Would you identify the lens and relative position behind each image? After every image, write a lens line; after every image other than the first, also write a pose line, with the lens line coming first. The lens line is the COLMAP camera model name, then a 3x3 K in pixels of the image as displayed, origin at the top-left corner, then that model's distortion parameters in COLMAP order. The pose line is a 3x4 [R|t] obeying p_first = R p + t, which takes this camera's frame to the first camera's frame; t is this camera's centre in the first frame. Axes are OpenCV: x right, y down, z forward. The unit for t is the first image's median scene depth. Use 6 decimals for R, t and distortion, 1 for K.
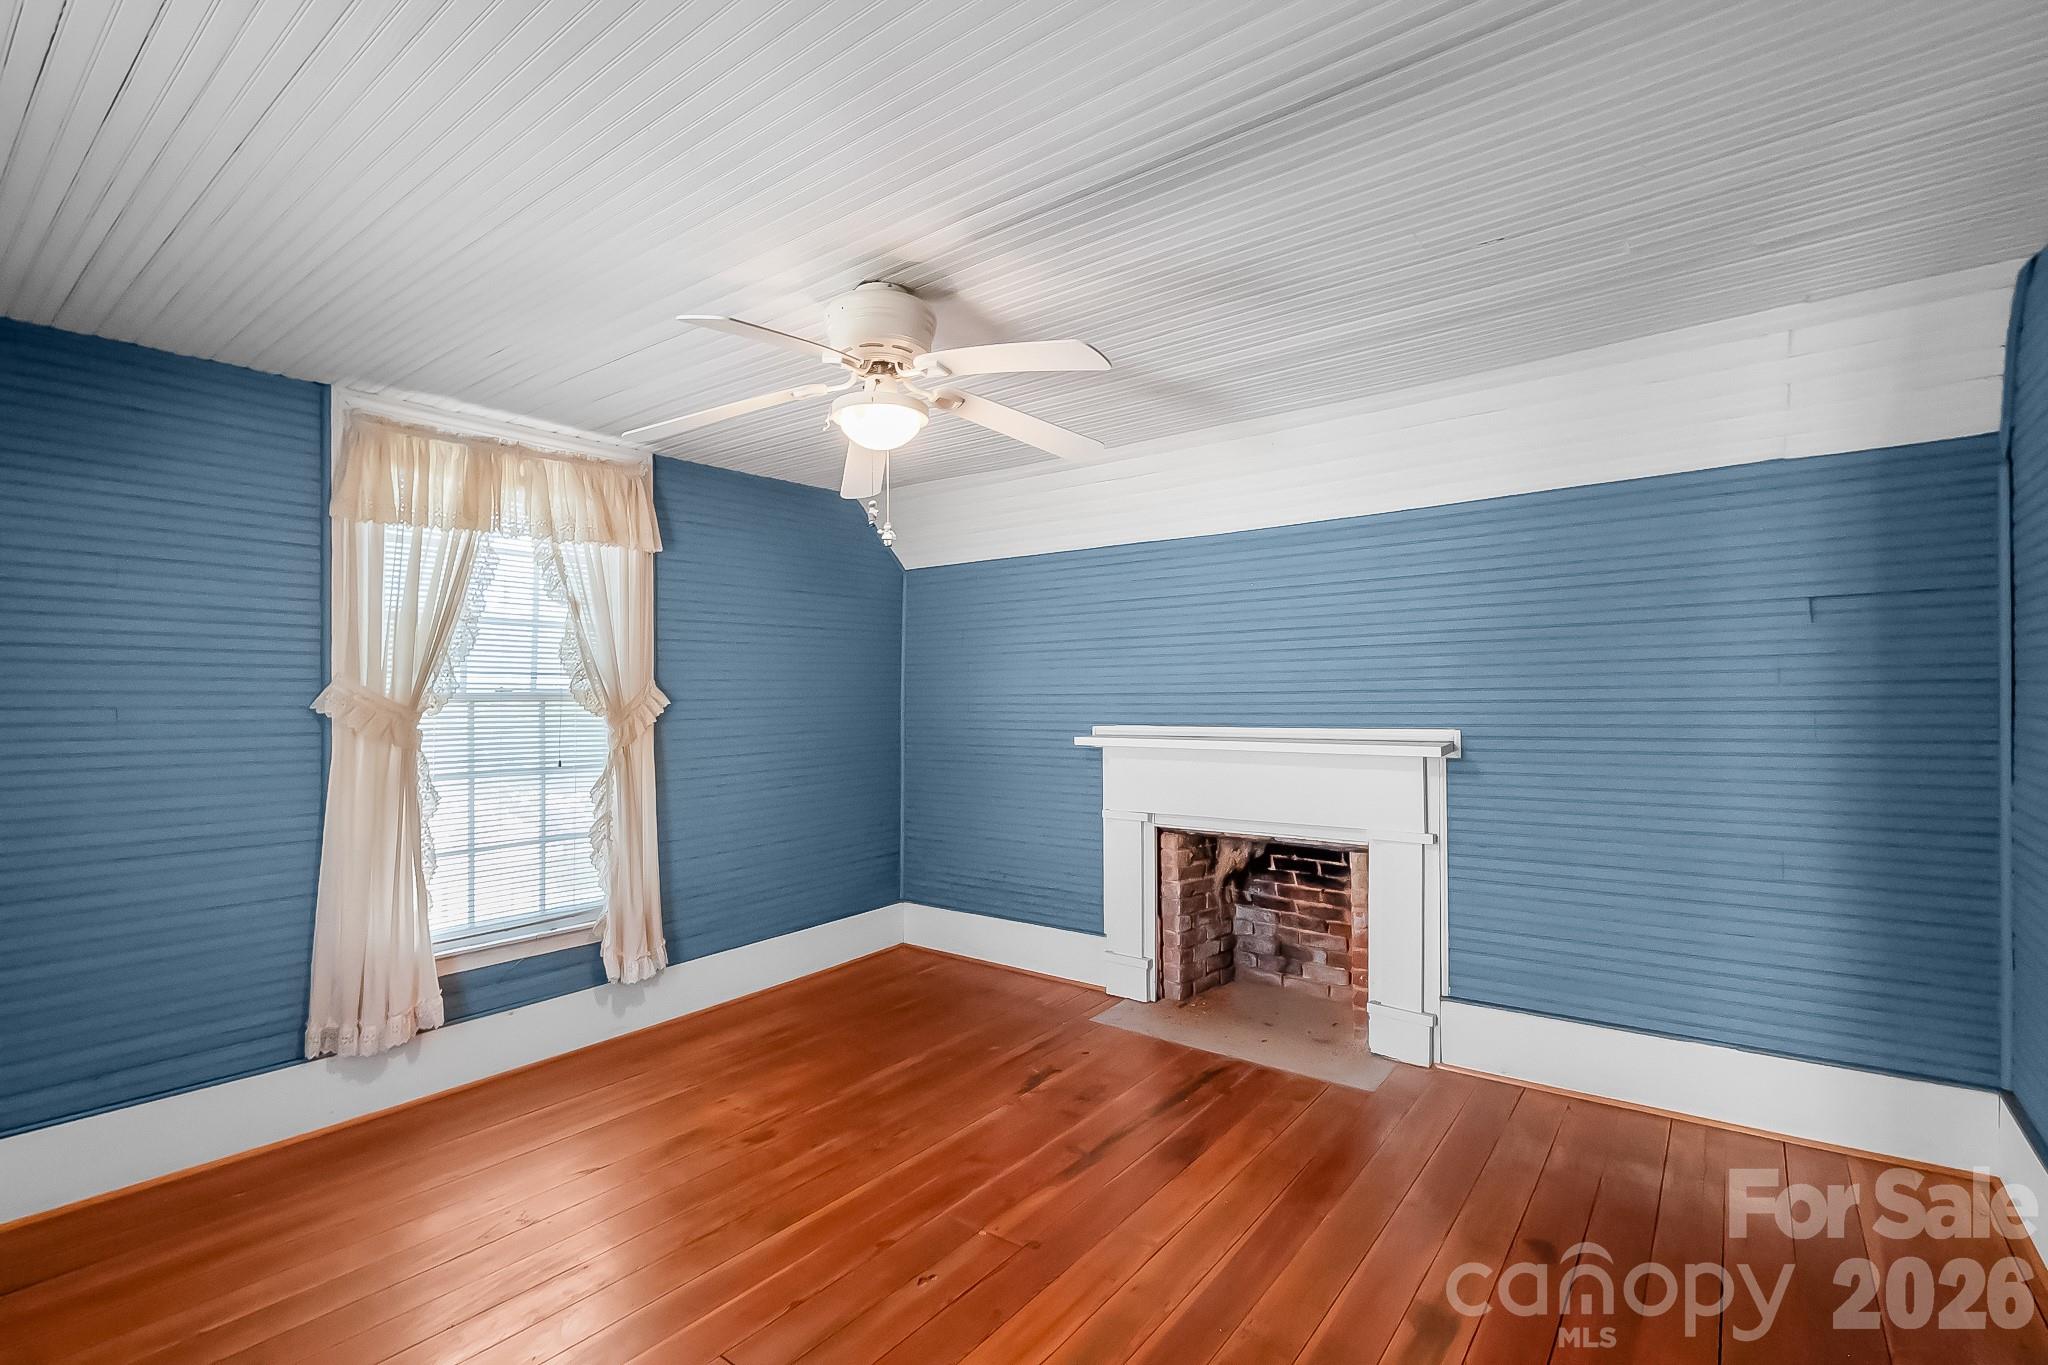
lens RADIAL K [[935.1, 0, 1023.3], [0, 935.1, 670.7], [0, 0, 1]] dist [-0.003258, -0.000698]
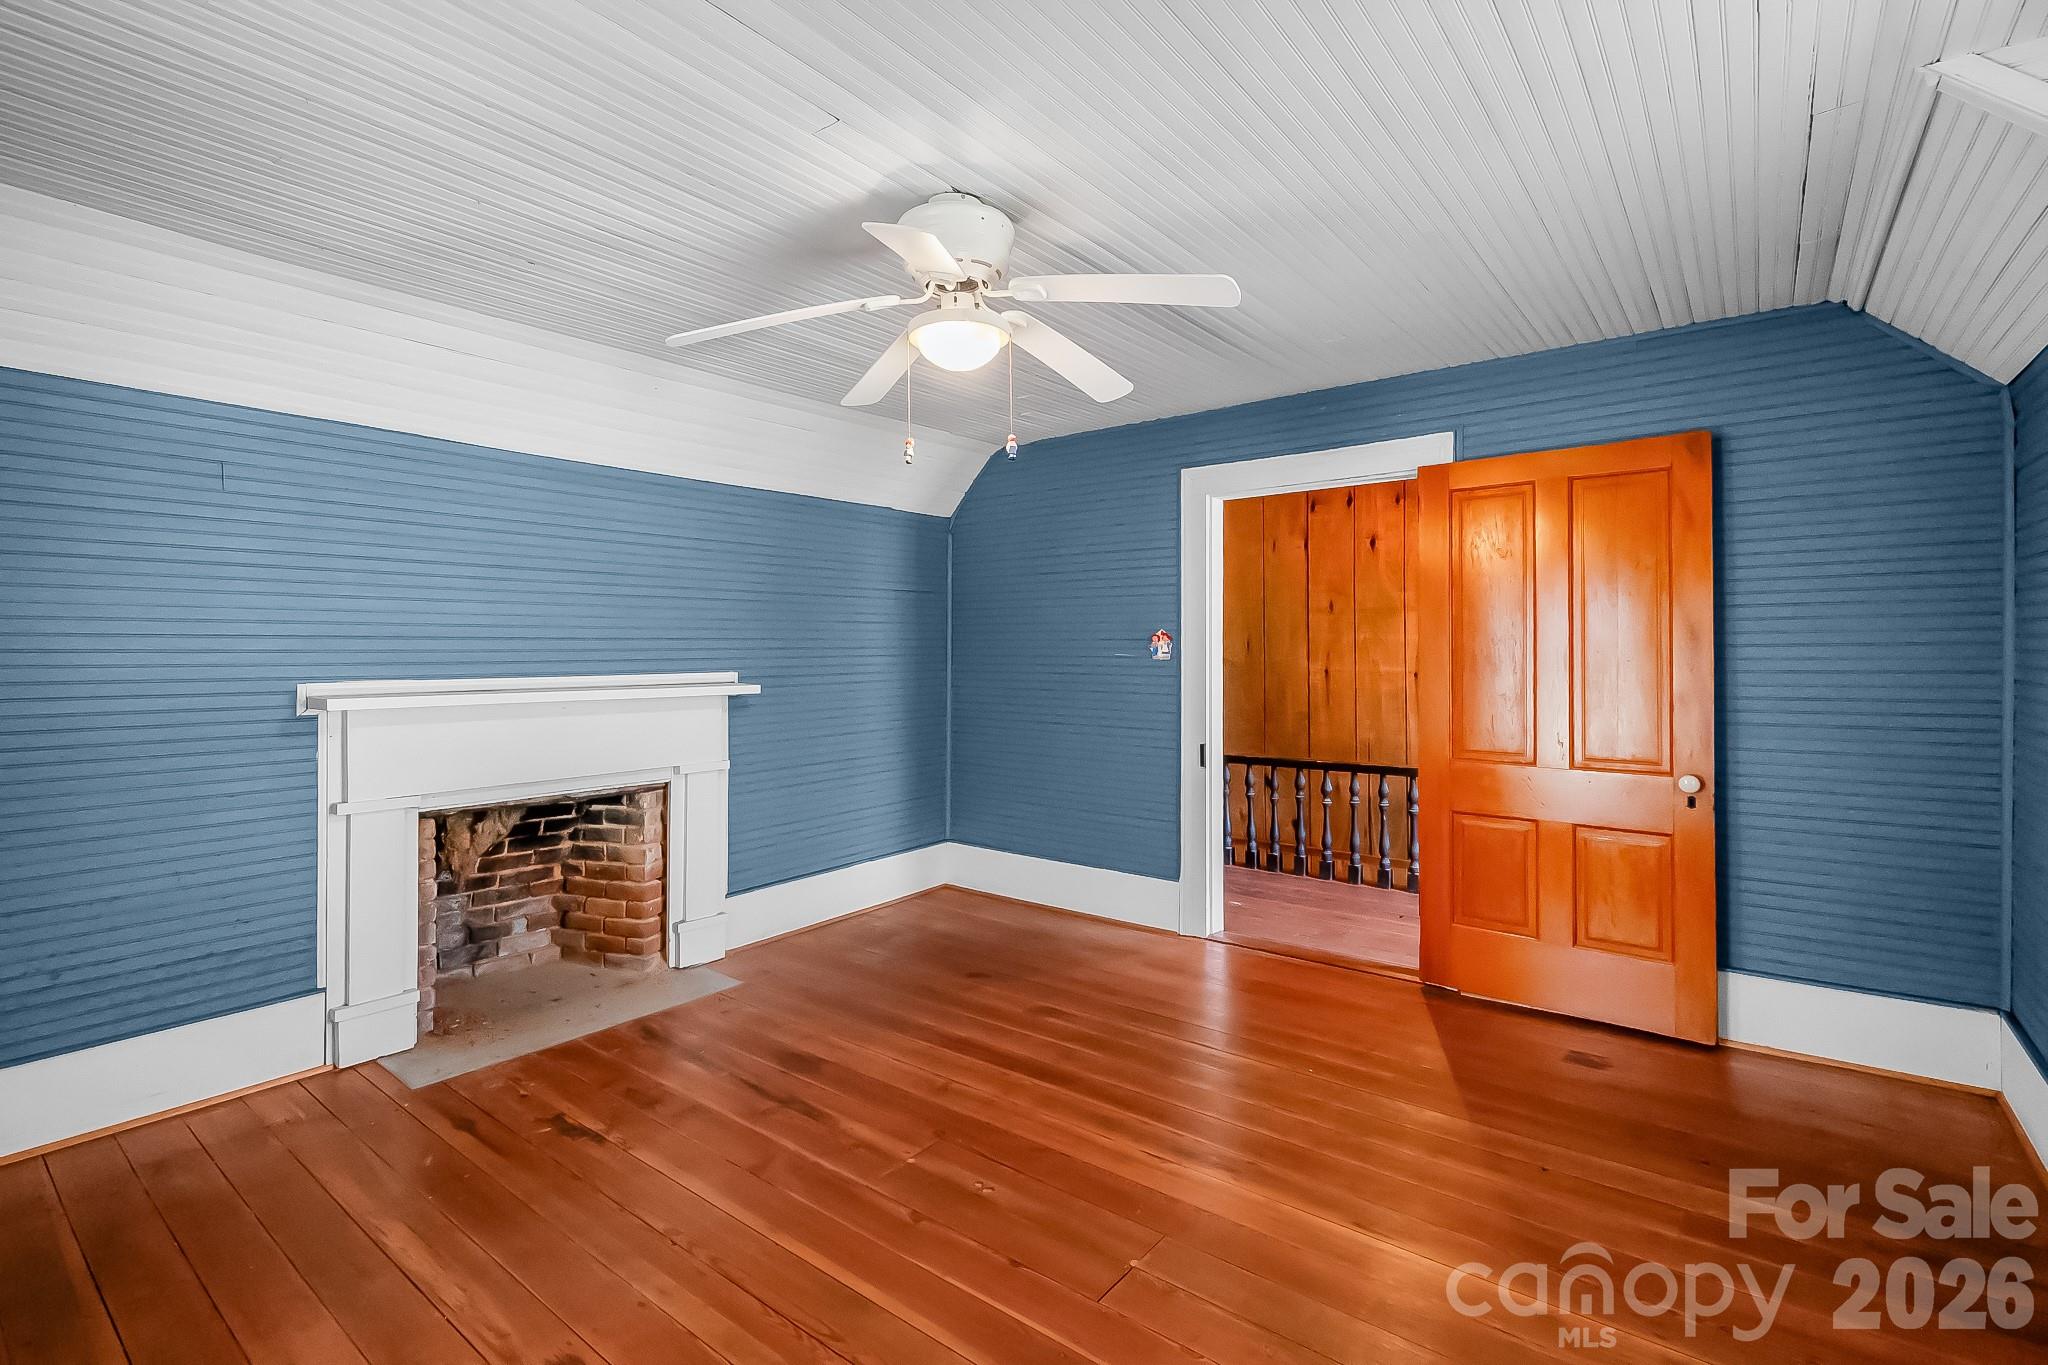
lens RADIAL K [[935.1, 0, 1023.3], [0, 935.1, 670.7], [0, 0, 1]] dist [-0.003258, -0.000698]
pose [[0.007683, -0.012027, 0.999898, -0.690689], [-0.024109, 0.999635, 0.012209, 0.035598], [-0.999680, -0.024200, 0.007390, 0.578701]]
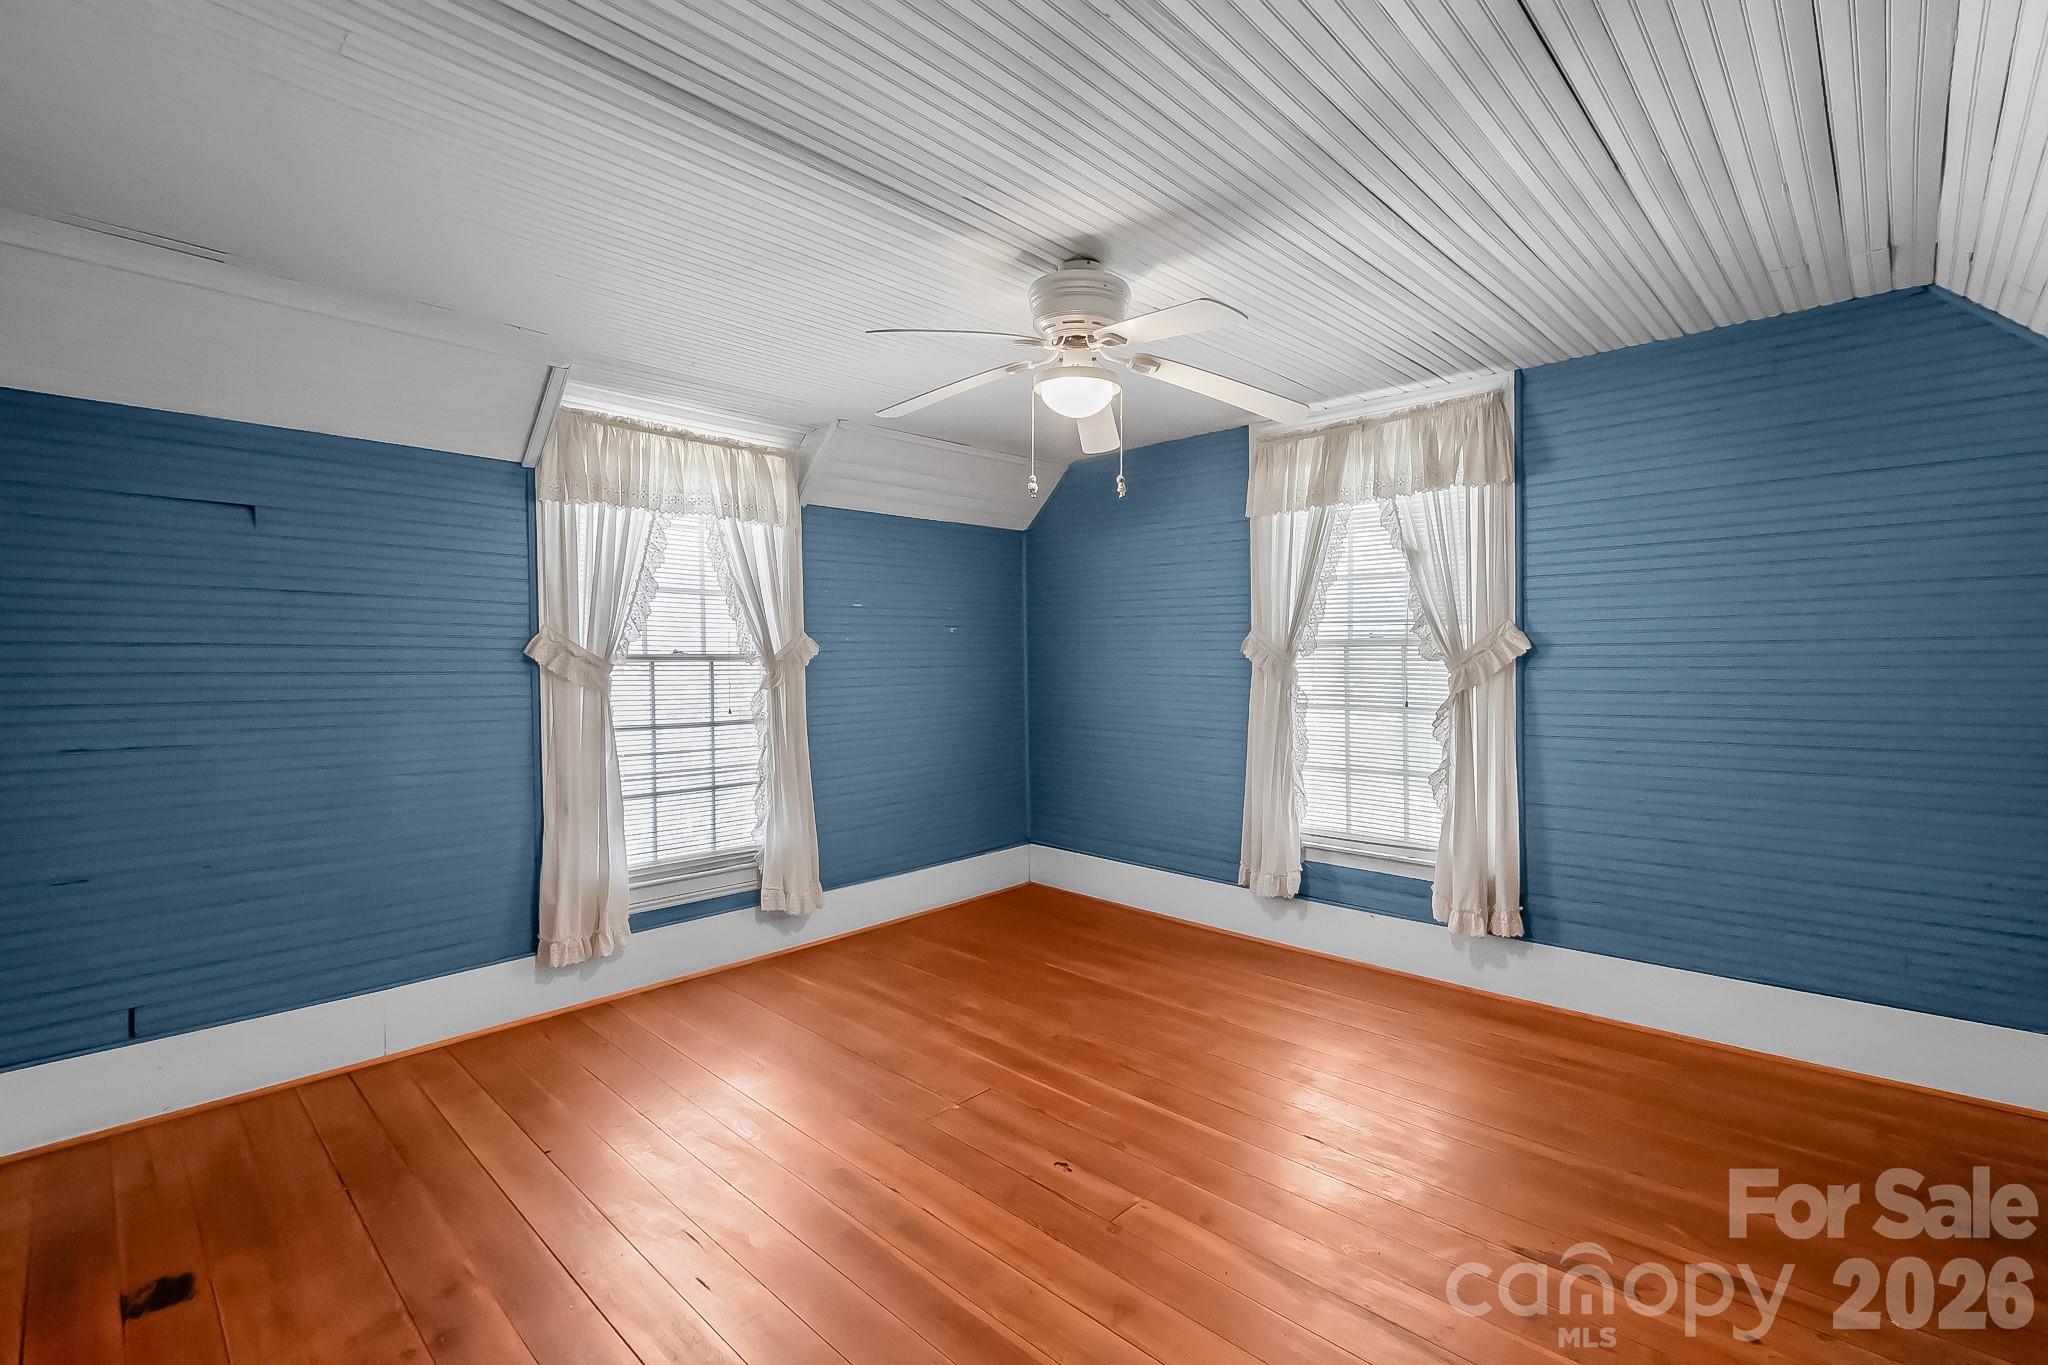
lens RADIAL K [[919.1, 0, 1034.8], [0, 919.1, 686.7], [0, 0, 1]] dist [0.002509, -0.000250]
pose [[-0.106035, 0.037785, -0.993644, 0.574530], [0.024634, 0.999071, 0.035362, 0.030401], [0.994057, -0.020727, -0.106867, 0.664969]]
